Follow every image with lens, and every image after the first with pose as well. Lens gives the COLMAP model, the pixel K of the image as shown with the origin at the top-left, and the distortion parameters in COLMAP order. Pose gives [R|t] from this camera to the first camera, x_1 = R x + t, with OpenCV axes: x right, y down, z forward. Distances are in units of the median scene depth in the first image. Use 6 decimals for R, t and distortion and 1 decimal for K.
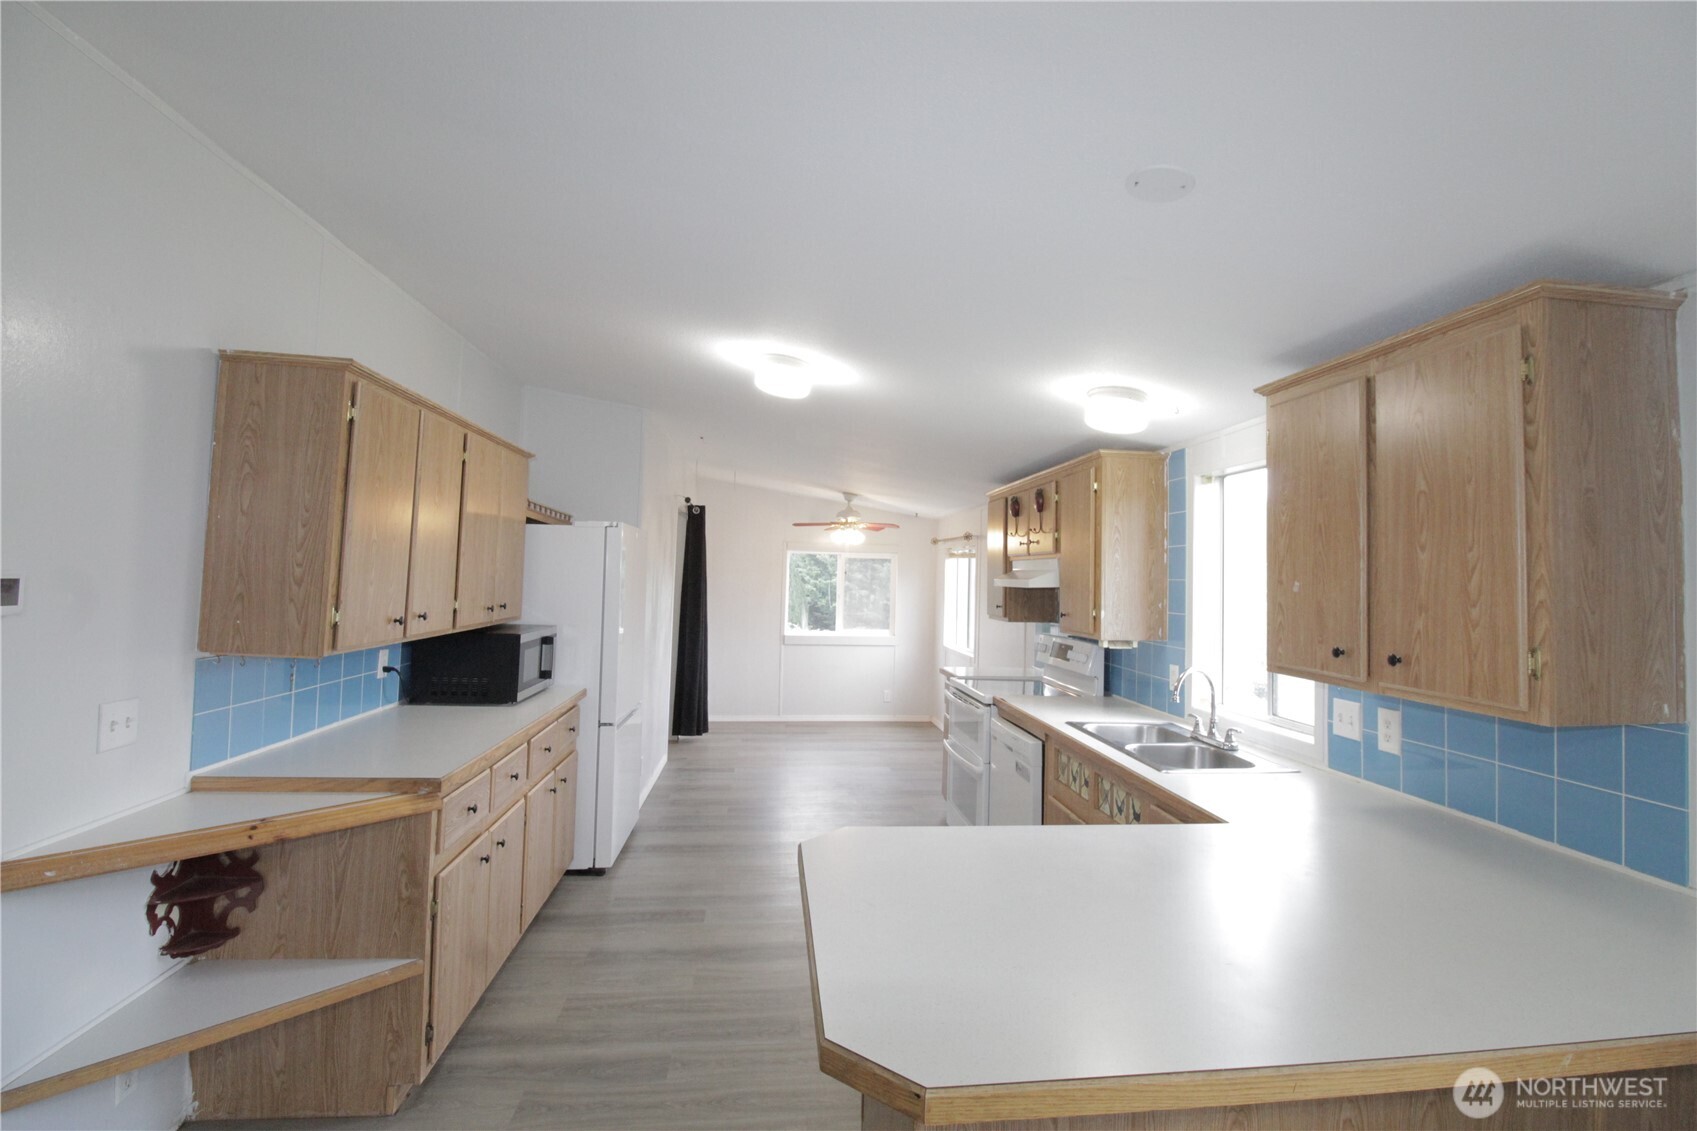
lens RADIAL K [[784.9, 0, 867.6], [0, 784.9, 544.2], [0, 0, 1]] dist [0.001273, -0.014262]
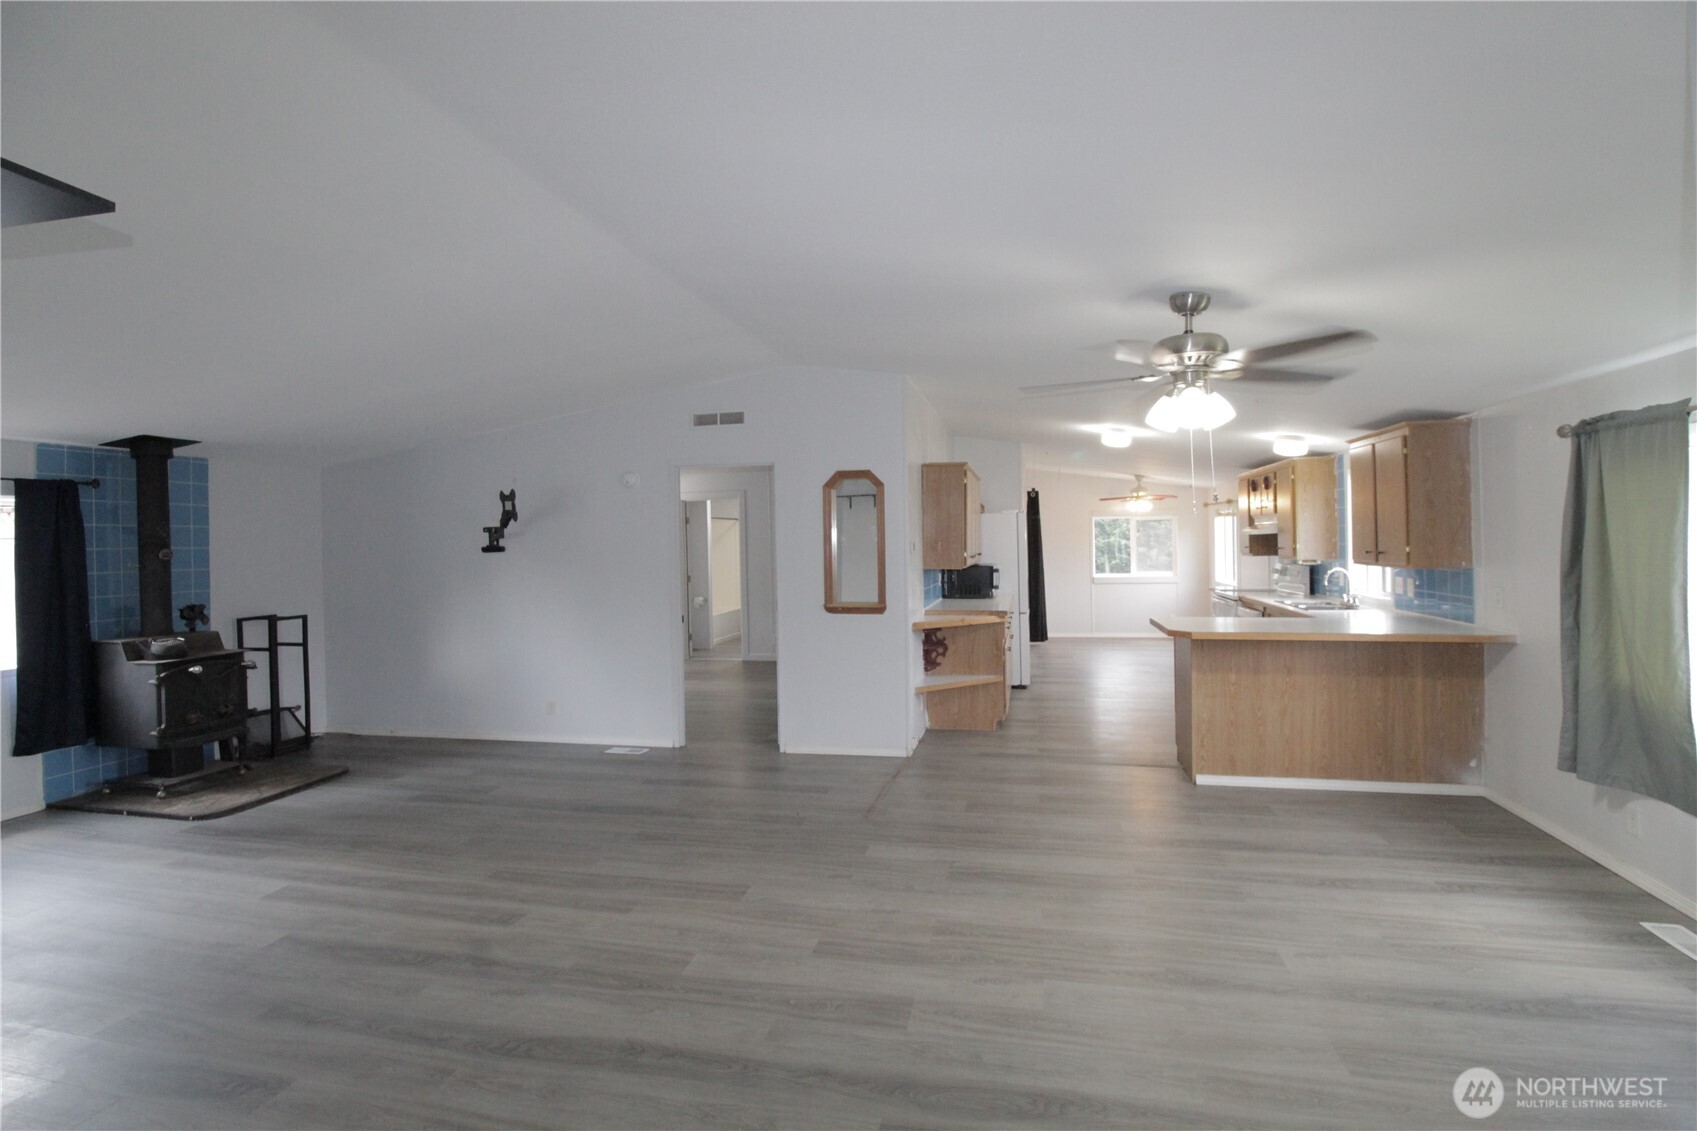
lens RADIAL K [[784.9, 0, 867.6], [0, 784.9, 544.2], [0, 0, 1]] dist [0.001273, -0.014262]
pose [[0.943317, -0.041890, -0.329240, -0.035782], [0.056883, 0.997730, 0.036034, -0.029106], [0.326984, -0.052720, 0.943558, -0.777769]]
